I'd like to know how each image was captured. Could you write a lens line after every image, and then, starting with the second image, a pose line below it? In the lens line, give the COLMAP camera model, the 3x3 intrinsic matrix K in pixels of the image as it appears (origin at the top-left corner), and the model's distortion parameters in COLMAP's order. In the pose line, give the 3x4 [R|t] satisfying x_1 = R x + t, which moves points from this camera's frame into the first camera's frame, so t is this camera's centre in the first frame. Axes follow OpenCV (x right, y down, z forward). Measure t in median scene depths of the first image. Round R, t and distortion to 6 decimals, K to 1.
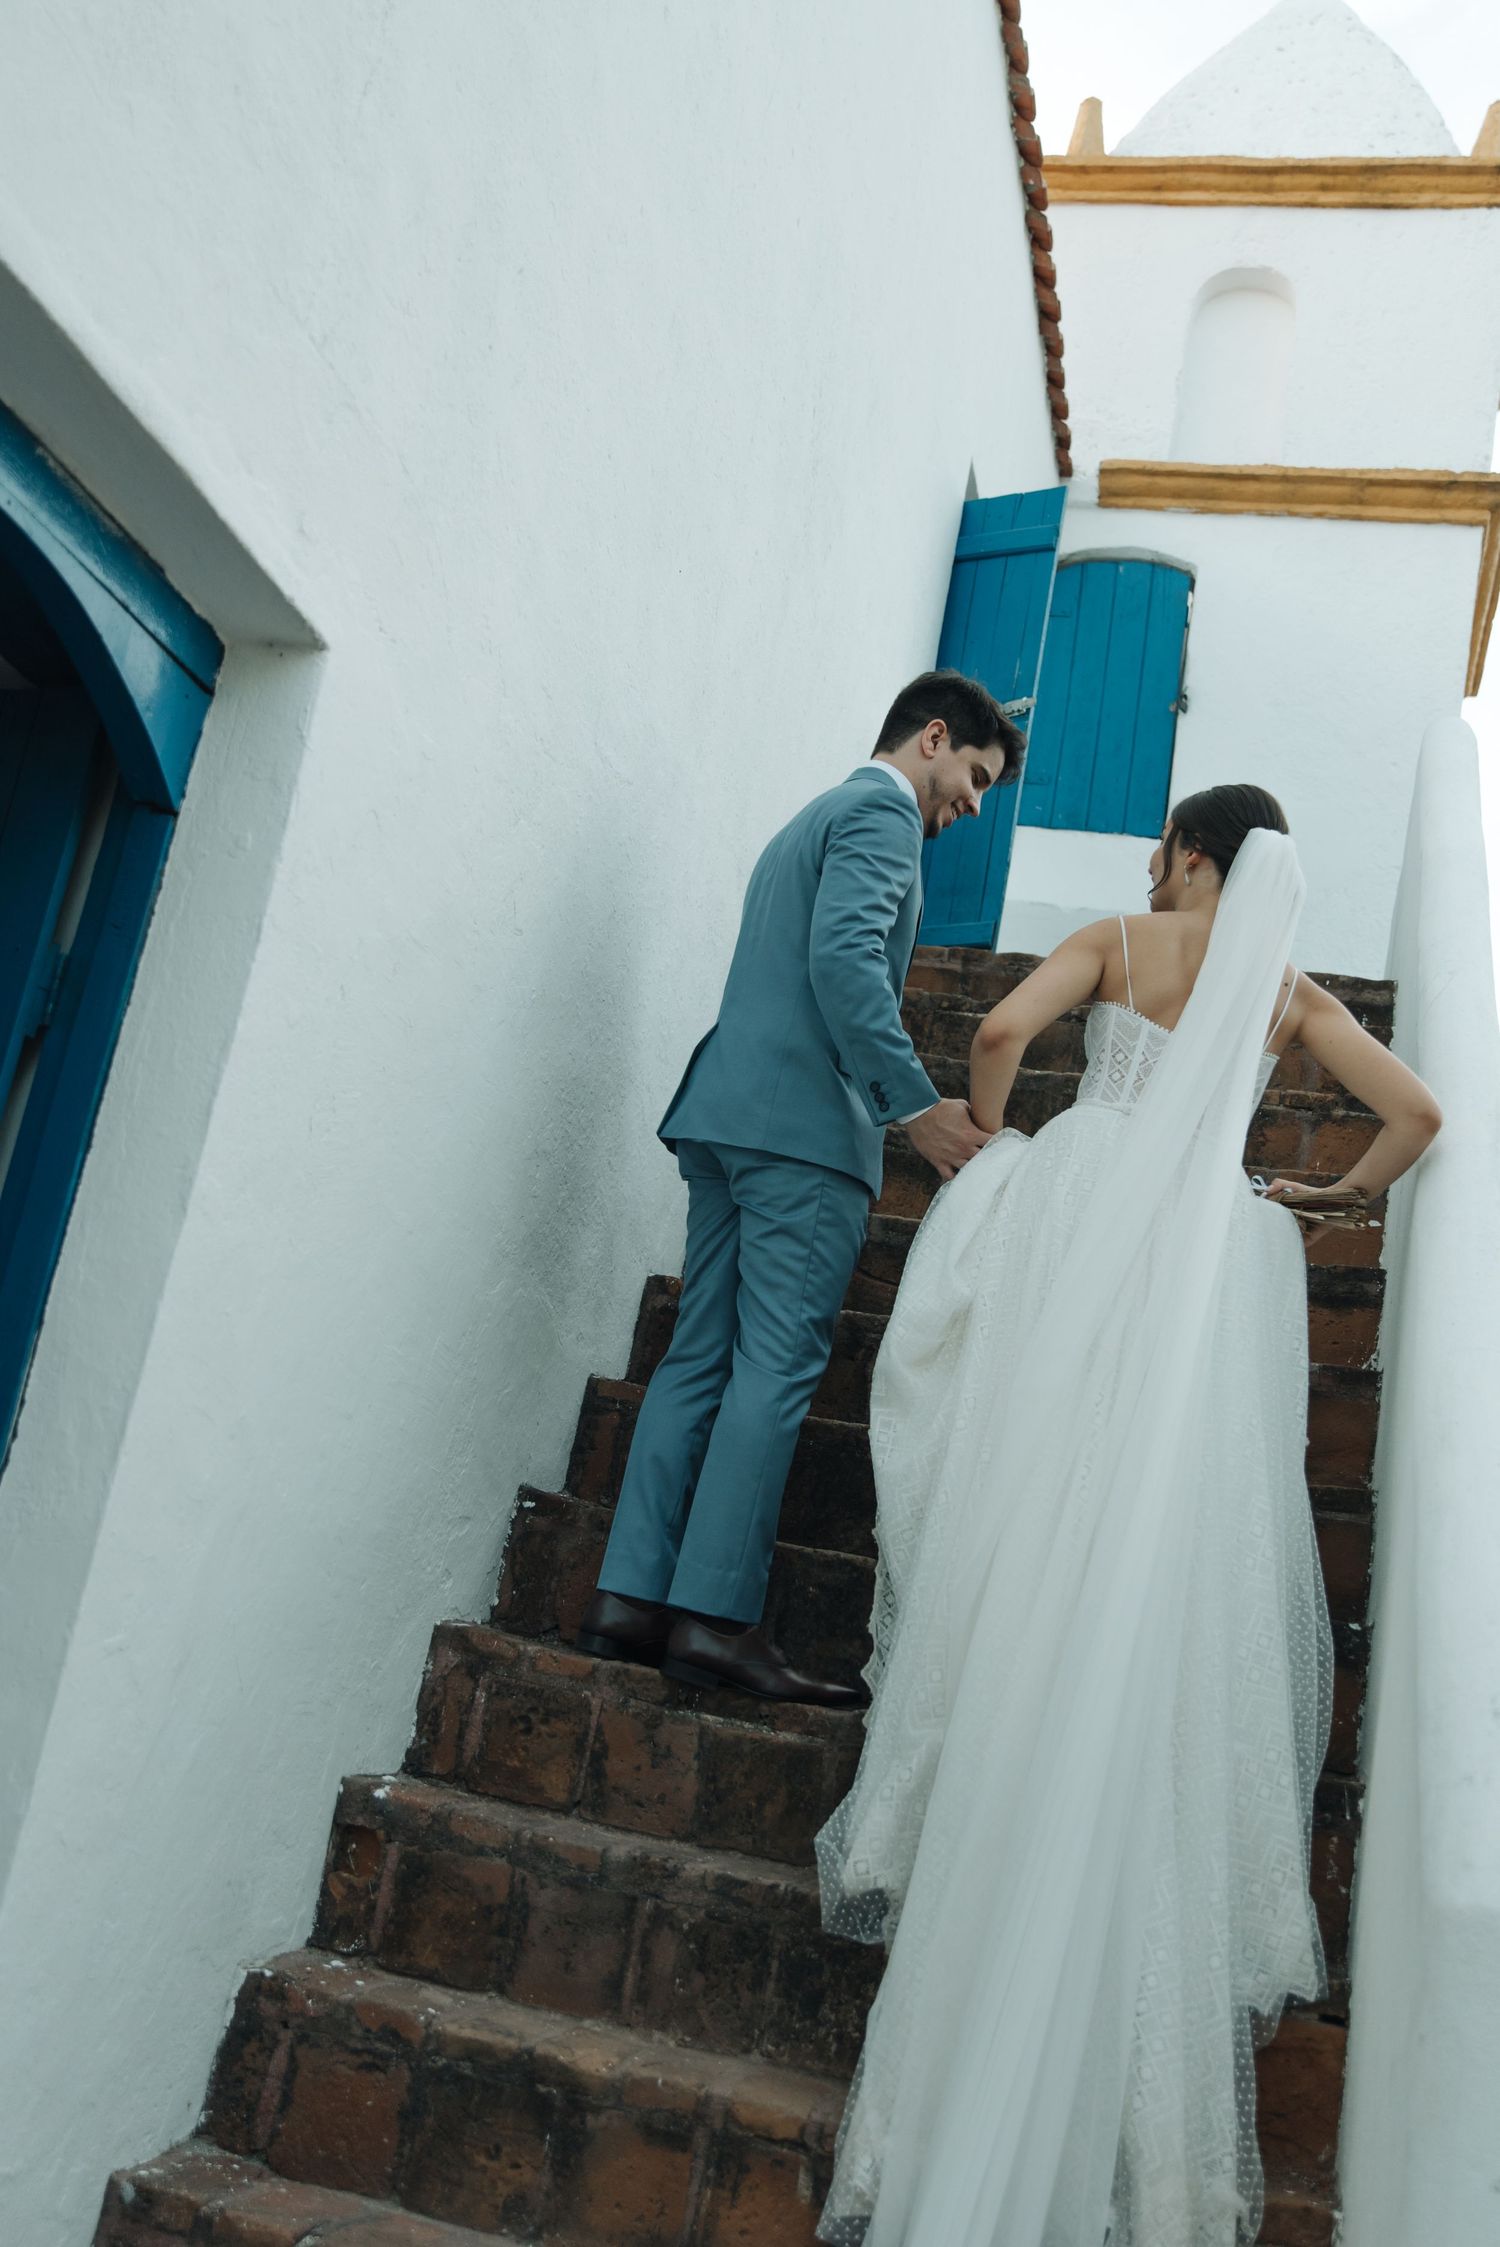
lens RADIAL K [[2063.6, 0, 764.5], [0, 2063.6, 1128.9], [0, 0, 1]] dist [-0.010359, 0.003906]
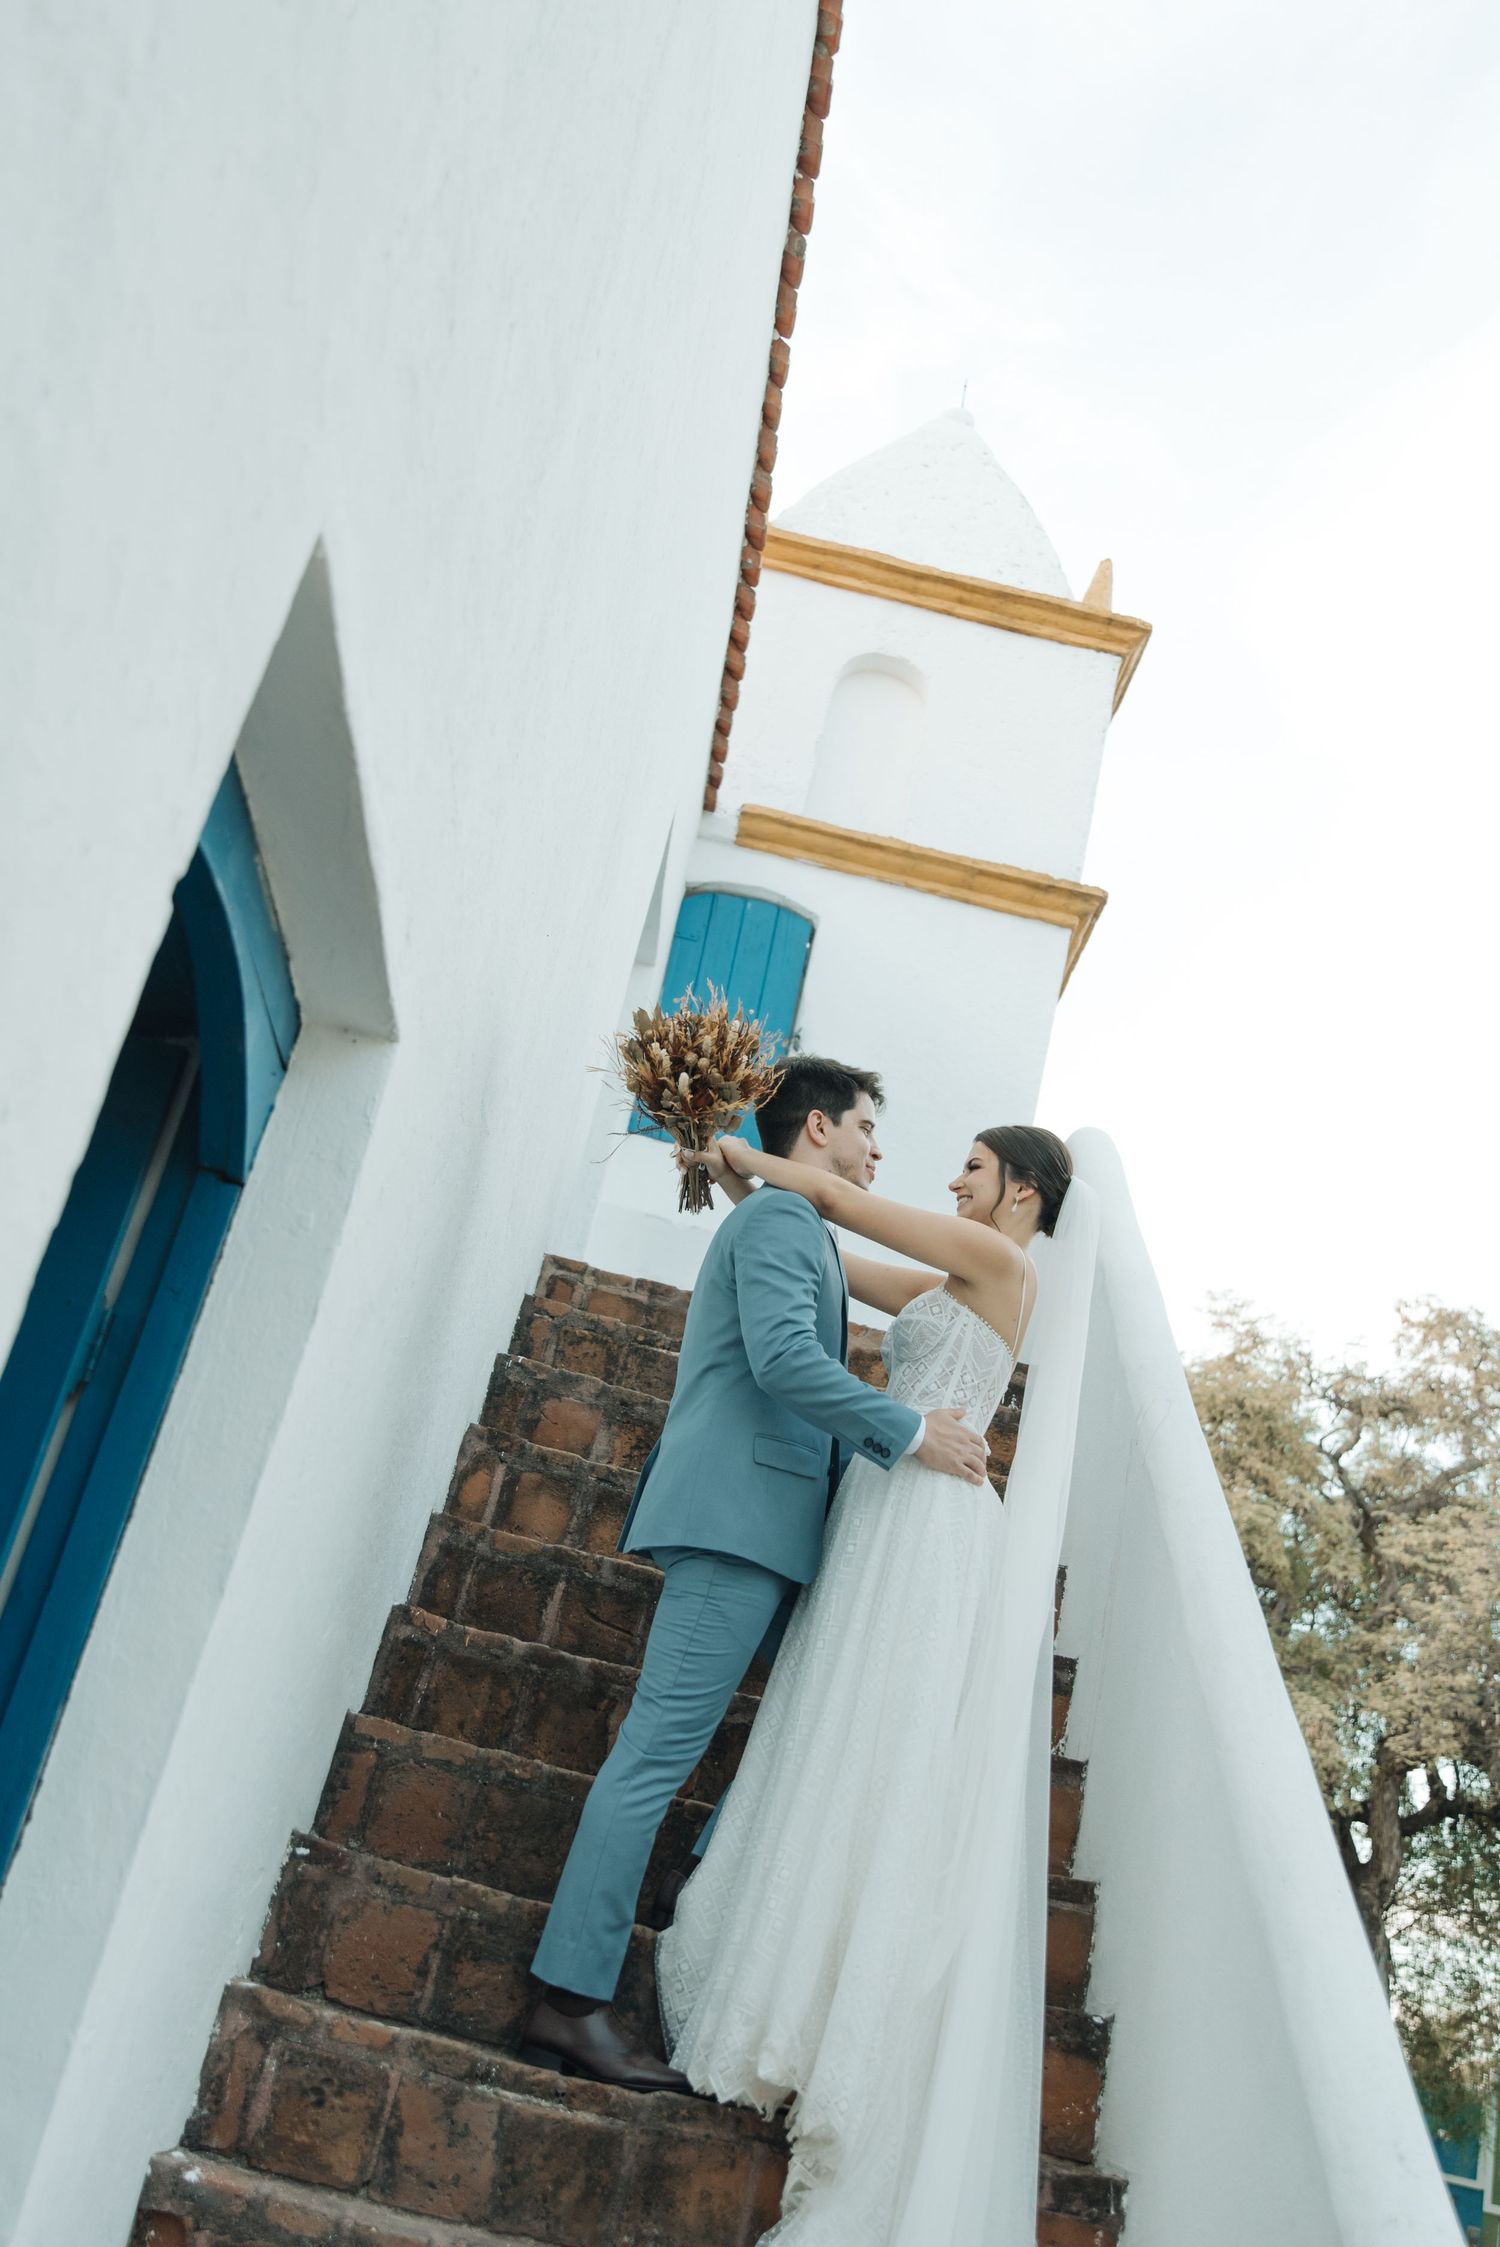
lens RADIAL K [[2097.8, 0, 753.2], [0, 2097.8, 1122.6], [0, 0, 1]] dist [-0.009641, -0.000556]
pose [[0.950278, 0.148640, 0.273640, -0.262929], [-0.117426, 0.984901, -0.127205, -0.064189], [-0.288416, 0.088747, 0.953384, -0.044996]]
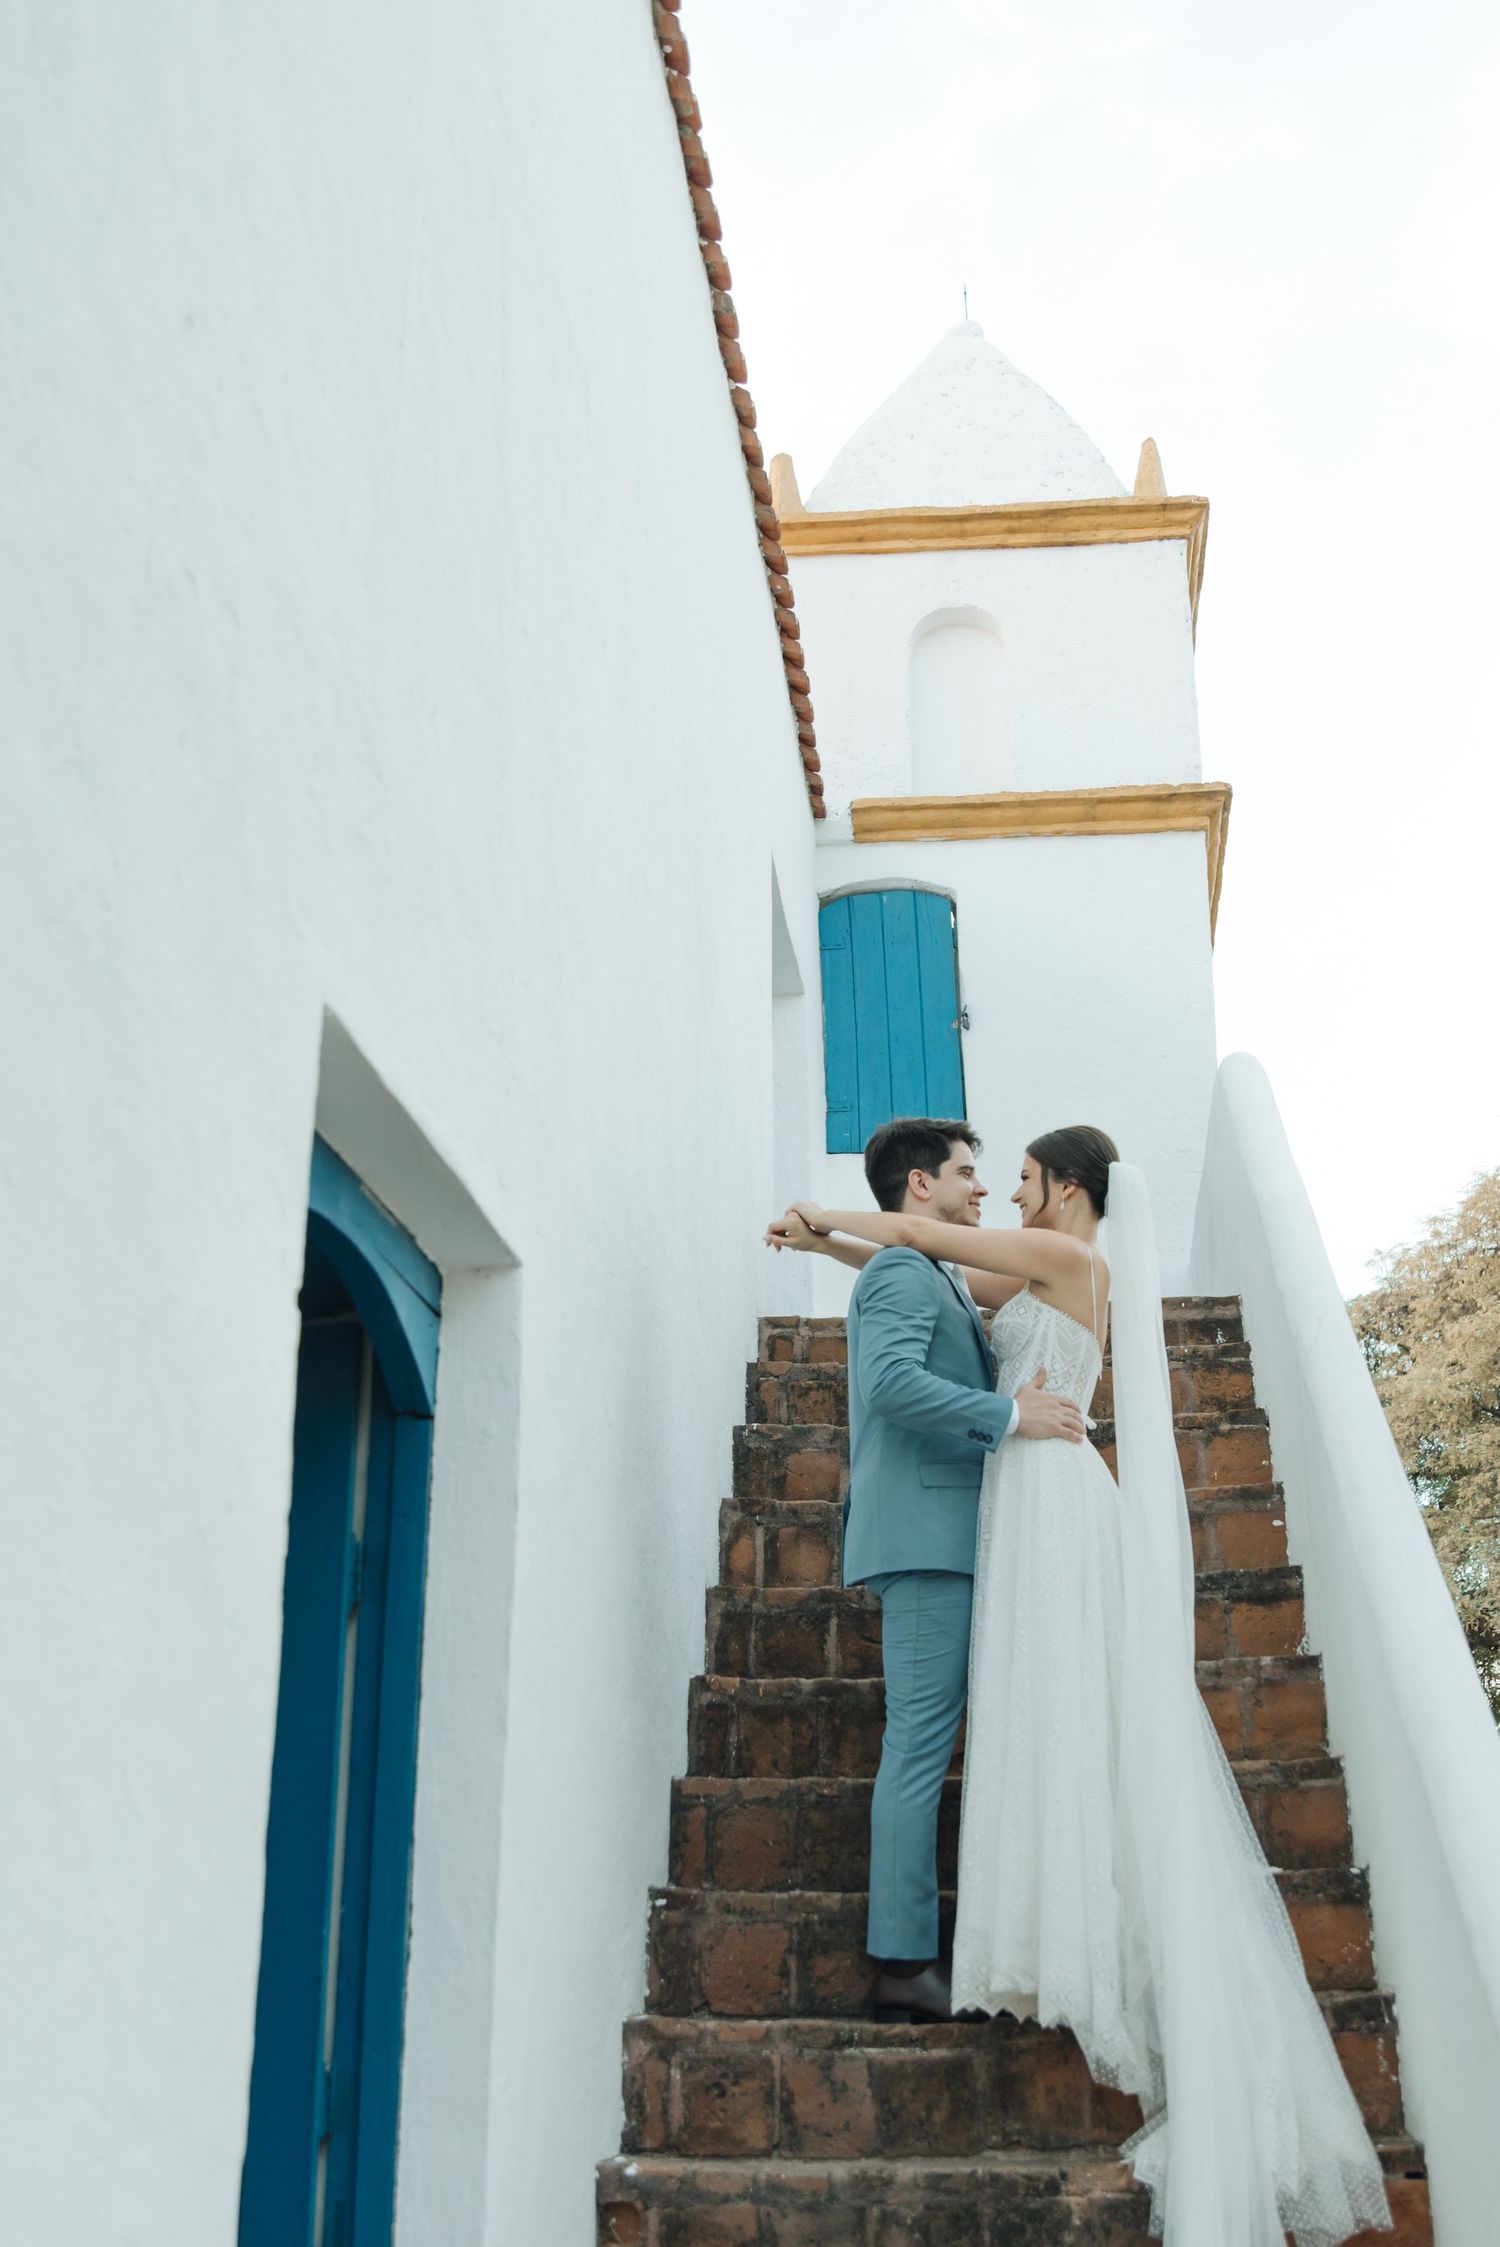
lens RADIAL K [[2291.2, 0, 895.0], [0, 2291.2, 1222.4], [0, 0, 1]] dist [-0.025200, 0.022480]
pose [[0.968658, -0.136905, 0.207263, -0.224921], [0.150074, 0.987453, -0.049131, -0.125590], [-0.197937, 0.078696, 0.977051, -0.347144]]
